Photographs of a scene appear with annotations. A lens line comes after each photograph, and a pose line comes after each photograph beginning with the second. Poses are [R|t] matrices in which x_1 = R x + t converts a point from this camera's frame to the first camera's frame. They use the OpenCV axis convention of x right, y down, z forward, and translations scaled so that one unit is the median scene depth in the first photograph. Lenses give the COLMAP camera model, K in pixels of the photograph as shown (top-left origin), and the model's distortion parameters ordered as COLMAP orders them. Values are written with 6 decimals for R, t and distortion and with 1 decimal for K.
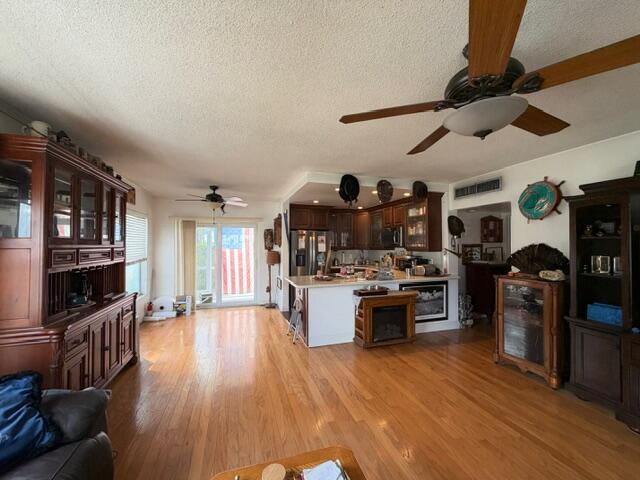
lens RADIAL K [[253.3, 0, 321.7], [0, 253.3, 242.7], [0, 0, 1]] dist [-0.001572, -0.001234]
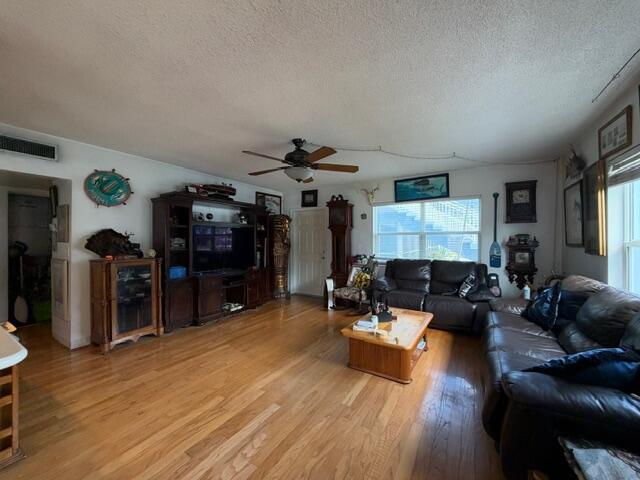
lens RADIAL K [[253.3, 0, 316.5], [0, 253.3, 239.6], [0, 0, 1]] dist [-0.001572, -0.001234]
pose [[-0.641442, 0.004504, 0.767158, -0.544316], [-0.001242, 0.999975, -0.006909, 0.058580], [-0.767171, -0.005385, -0.641420, 1.025078]]
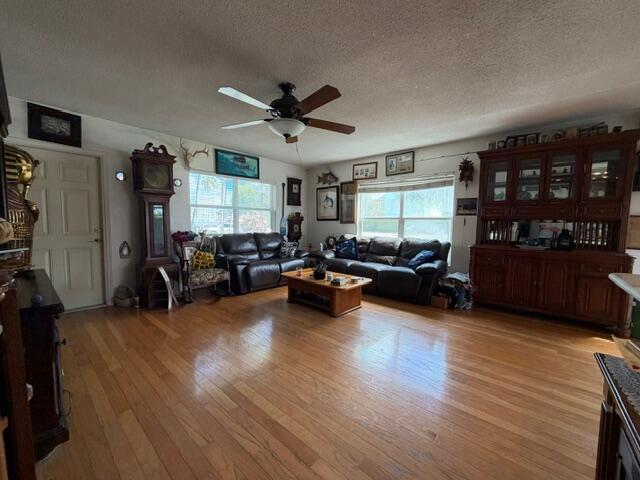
lens RADIAL K [[253.3, 0, 321.1], [0, 253.3, 235.0], [0, 0, 1]] dist [-0.001572, -0.001234]
pose [[-0.862600, 0.013533, -0.505706, 0.619298], [-0.012161, 0.998799, 0.047472, 0.098300], [0.505741, 0.047099, -0.861399, 1.230385]]
